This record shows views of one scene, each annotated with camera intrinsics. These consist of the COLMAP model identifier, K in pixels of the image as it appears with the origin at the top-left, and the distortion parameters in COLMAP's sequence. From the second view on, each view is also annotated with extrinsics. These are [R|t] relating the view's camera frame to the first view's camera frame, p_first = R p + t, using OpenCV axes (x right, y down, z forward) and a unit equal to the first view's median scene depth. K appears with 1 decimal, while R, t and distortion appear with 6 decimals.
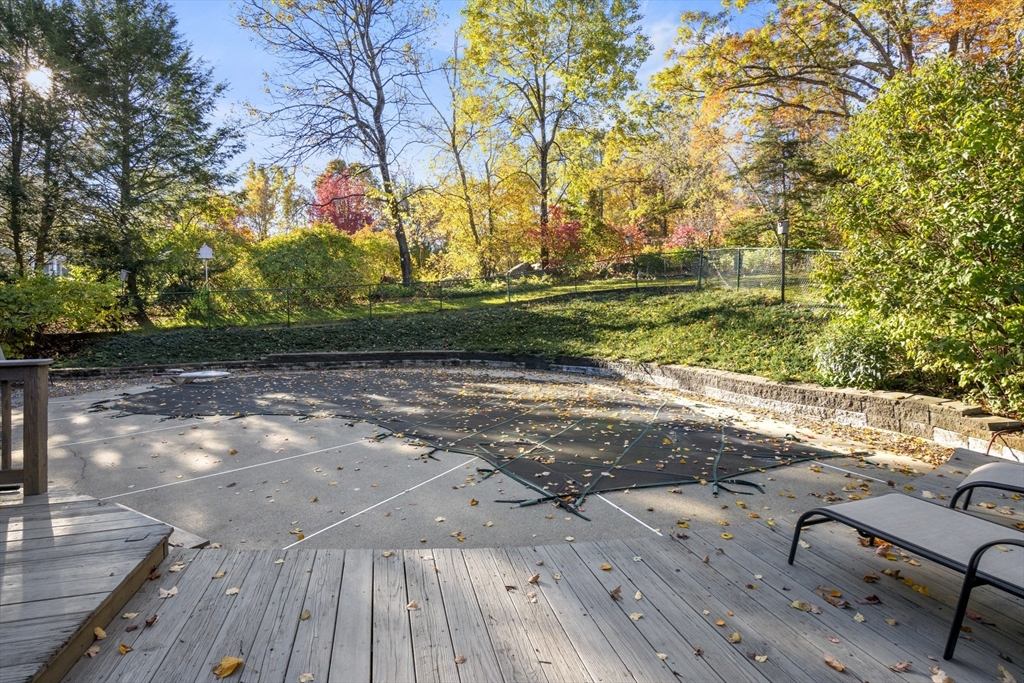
lens RADIAL K [[511.4, 0, 515.6], [0, 511.4, 319.5], [0, 0, 1]] dist [-0.015947, -0.001088]
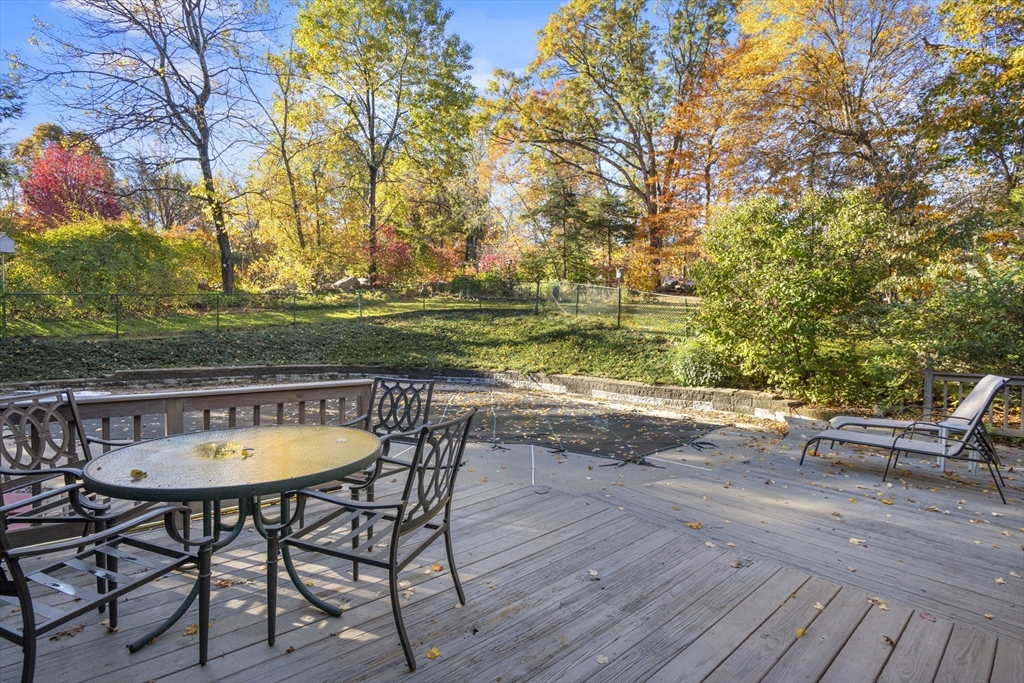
lens RADIAL K [[504.2, 0, 507.0], [0, 504.2, 327.9], [0, 0, 1]] dist [-0.002535, -0.000559]
pose [[0.896024, 0.023704, 0.443372, -0.248448], [-0.020557, 0.999718, -0.011905, -0.007654], [-0.443529, 0.001553, 0.896259, -0.059895]]
